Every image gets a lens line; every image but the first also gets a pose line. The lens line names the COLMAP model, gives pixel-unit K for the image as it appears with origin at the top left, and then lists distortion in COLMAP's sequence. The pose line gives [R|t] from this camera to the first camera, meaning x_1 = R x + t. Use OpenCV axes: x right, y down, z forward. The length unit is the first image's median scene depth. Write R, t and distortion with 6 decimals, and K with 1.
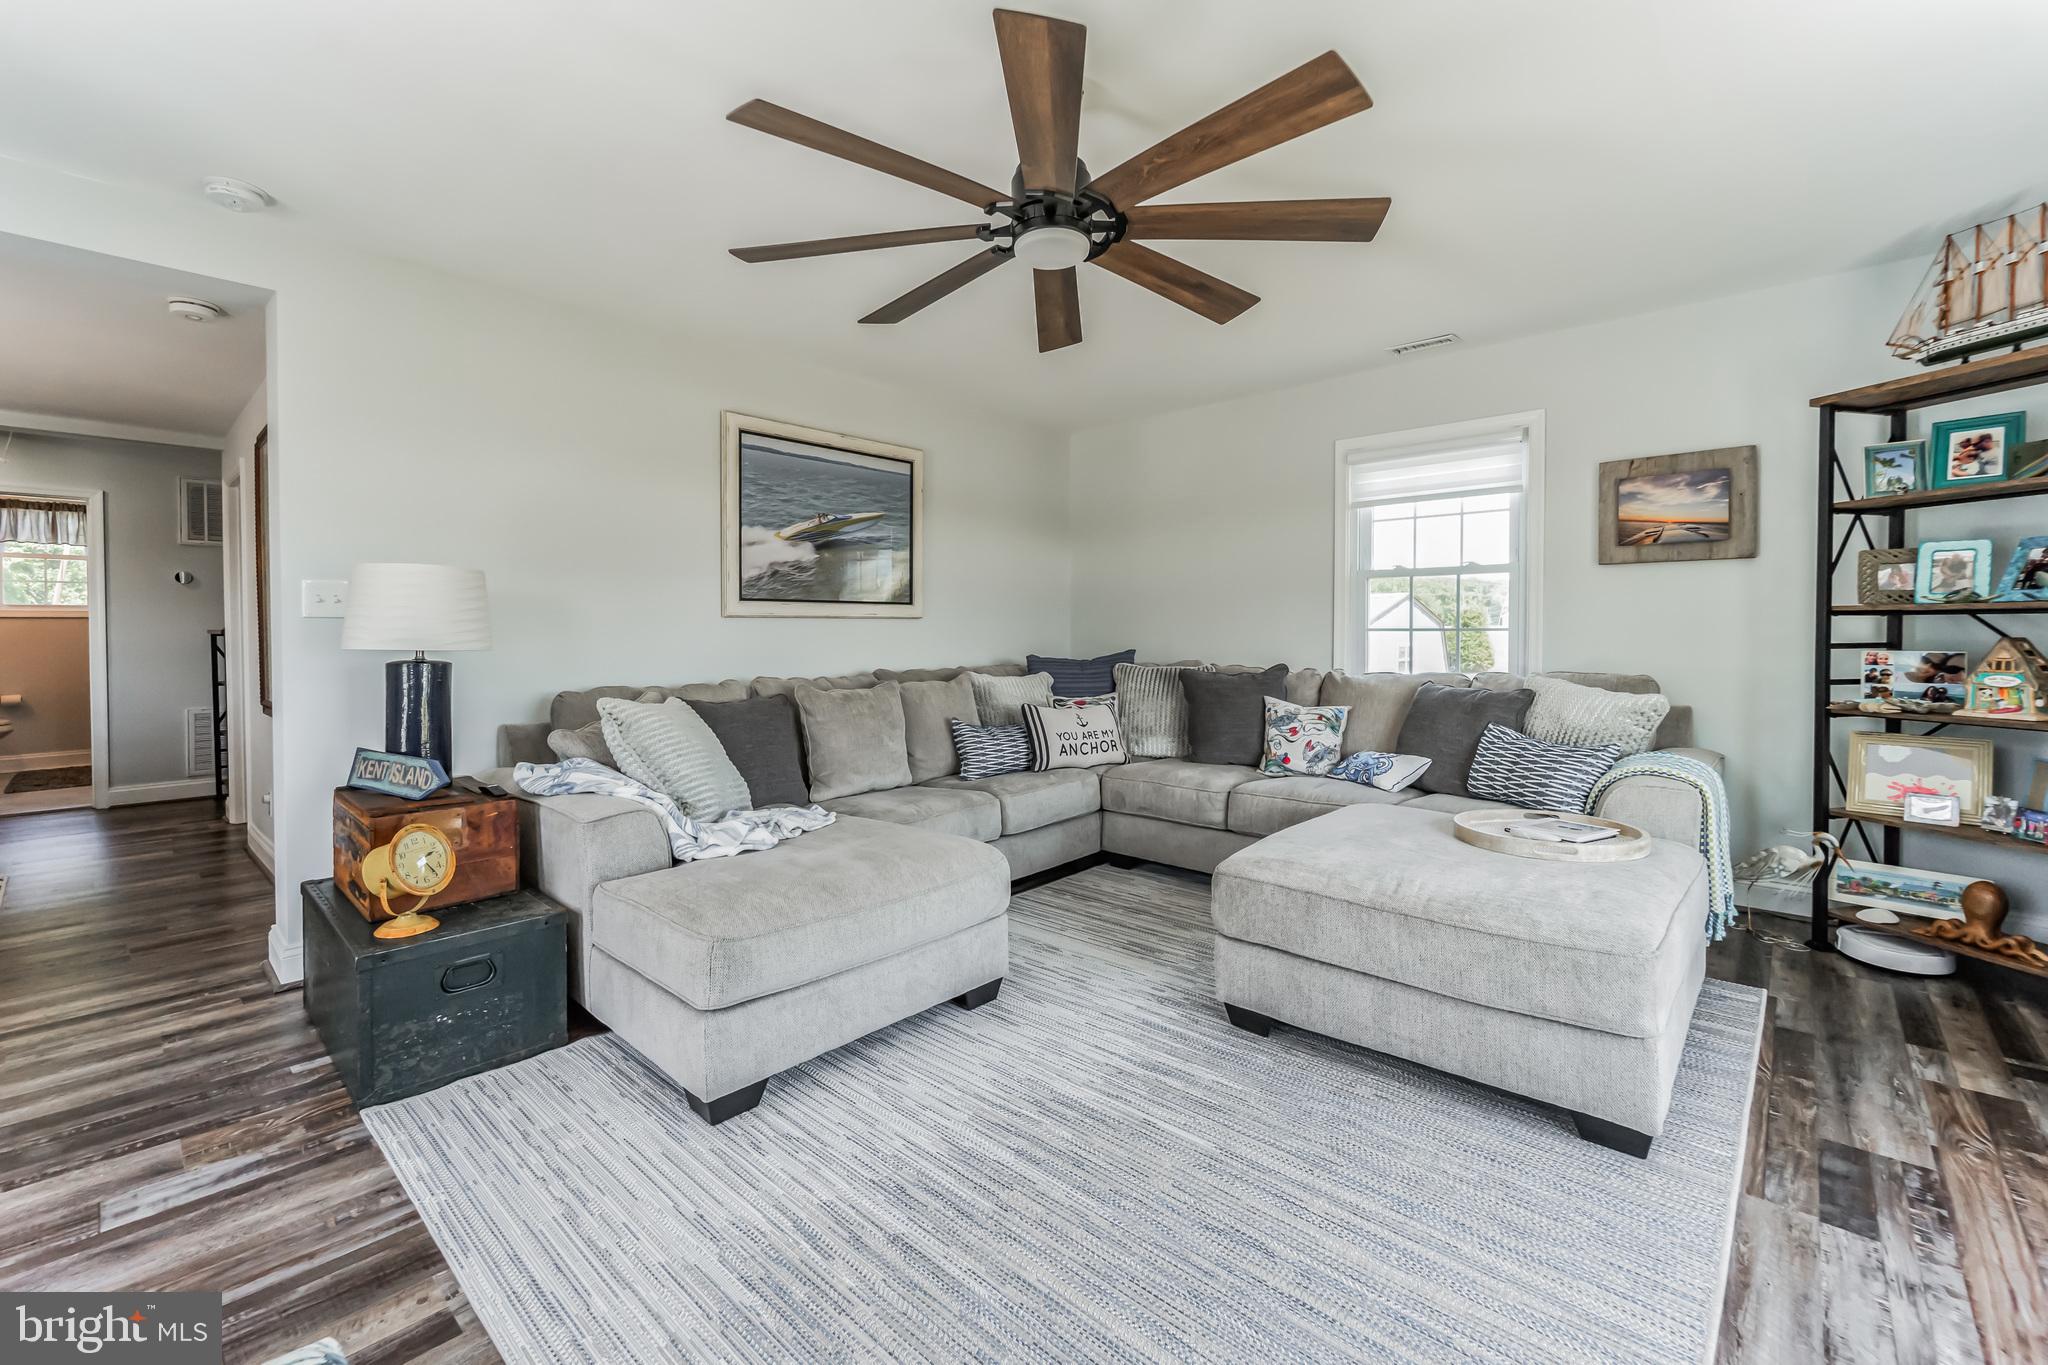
lens RADIAL K [[853.5, 0, 1021.0], [0, 853.5, 642.7], [0, 0, 1]] dist [-0.000487, -0.001699]
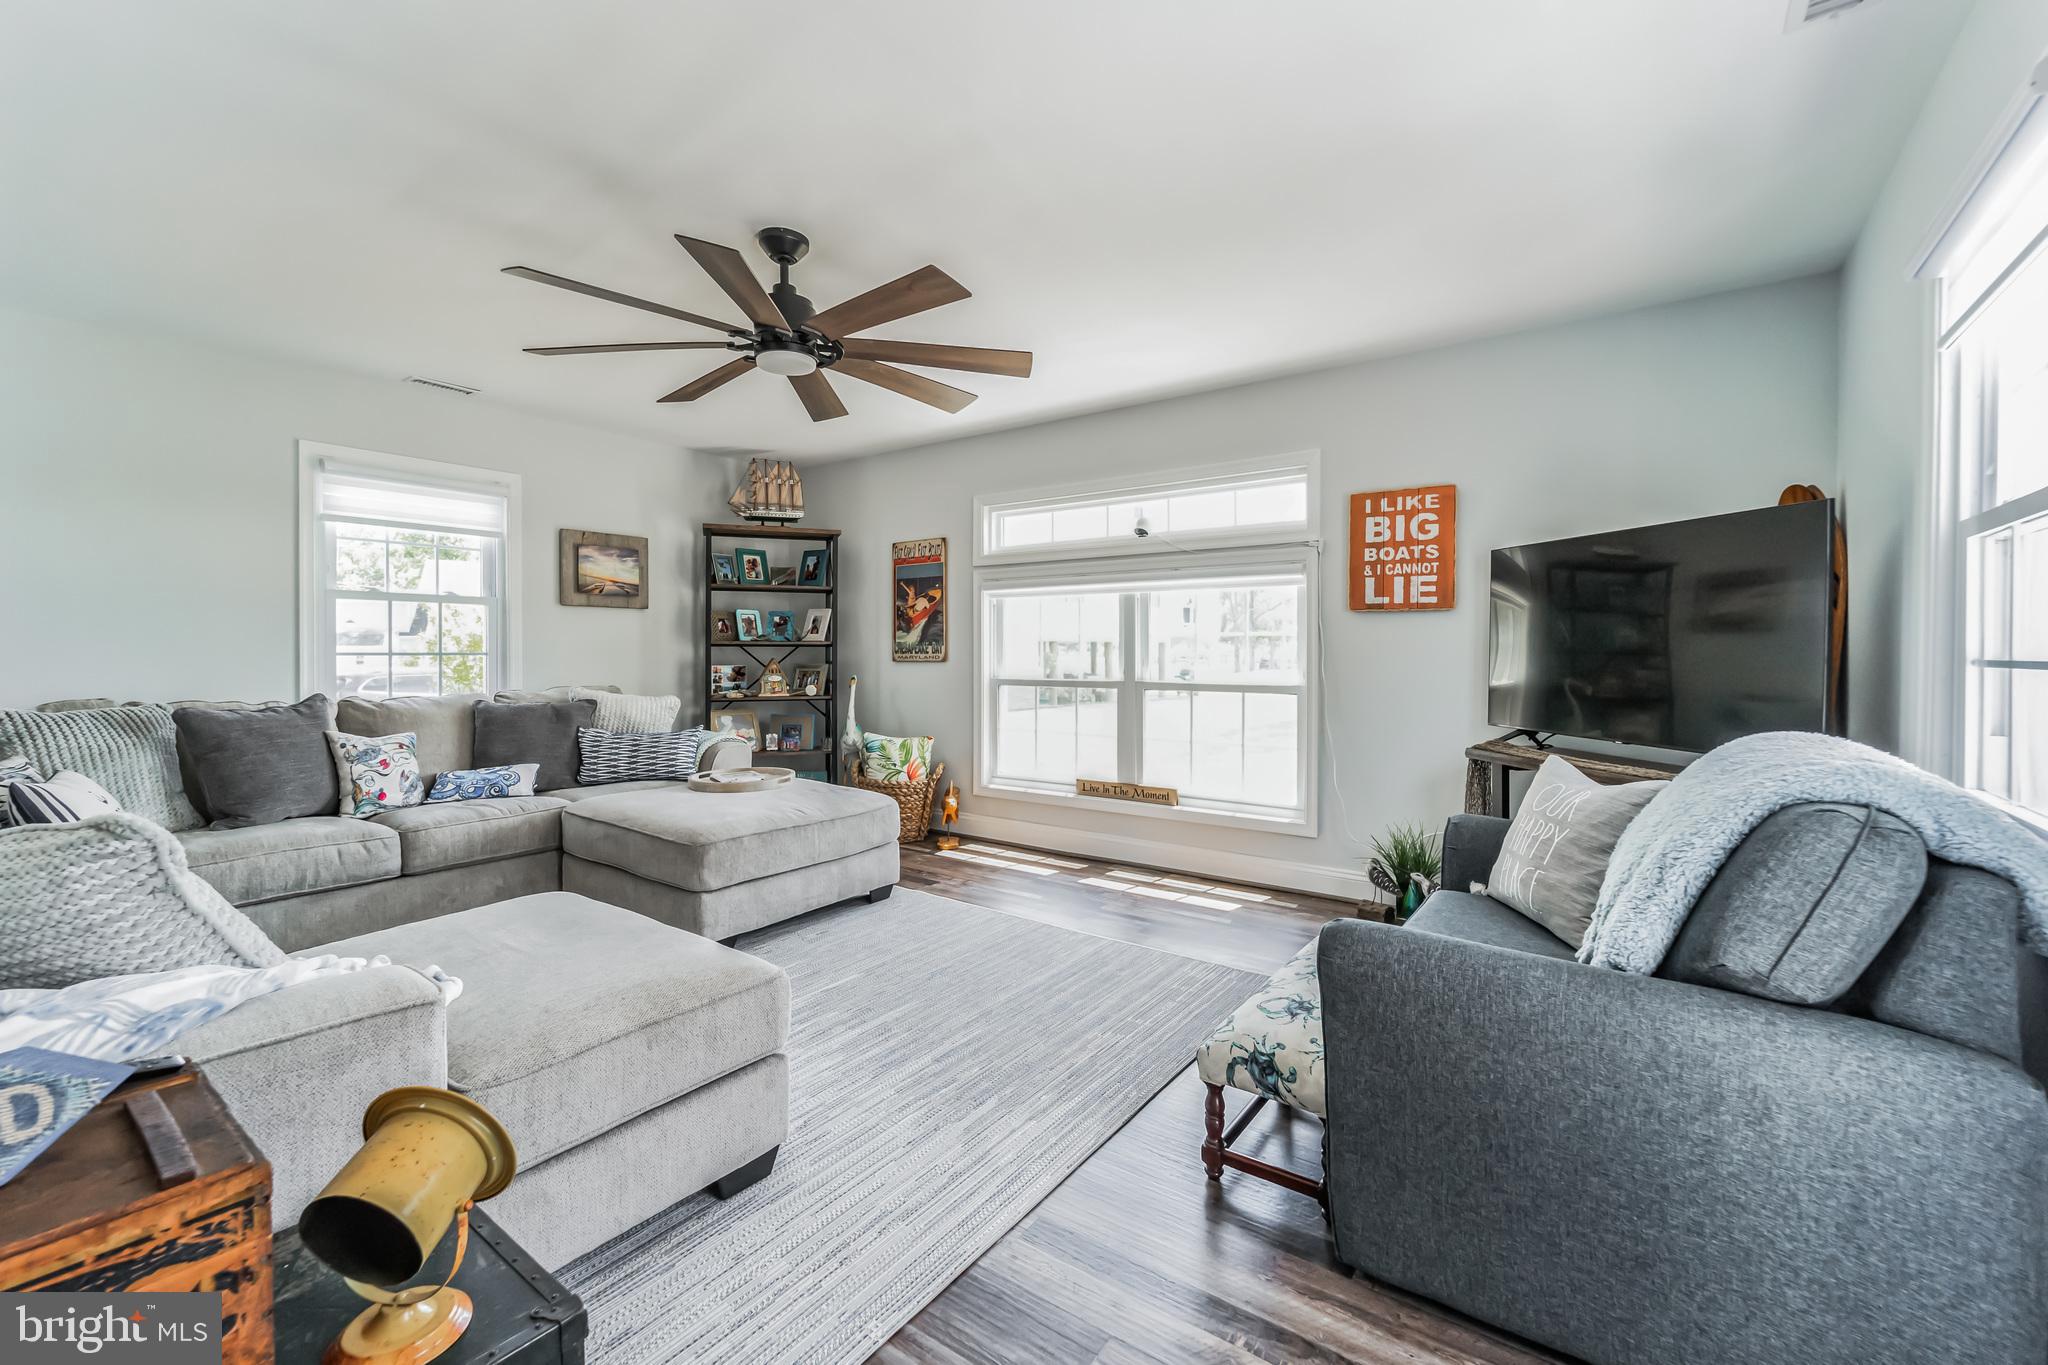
lens RADIAL K [[853.5, 0, 1019.2], [0, 853.5, 665.0], [0, 0, 1]] dist [-0.000487, -0.001699]
pose [[-0.110689, -0.015768, 0.993730, -0.790510], [0.010619, 0.999798, 0.017047, -0.014416], [-0.993798, 0.012440, -0.110499, 0.481383]]
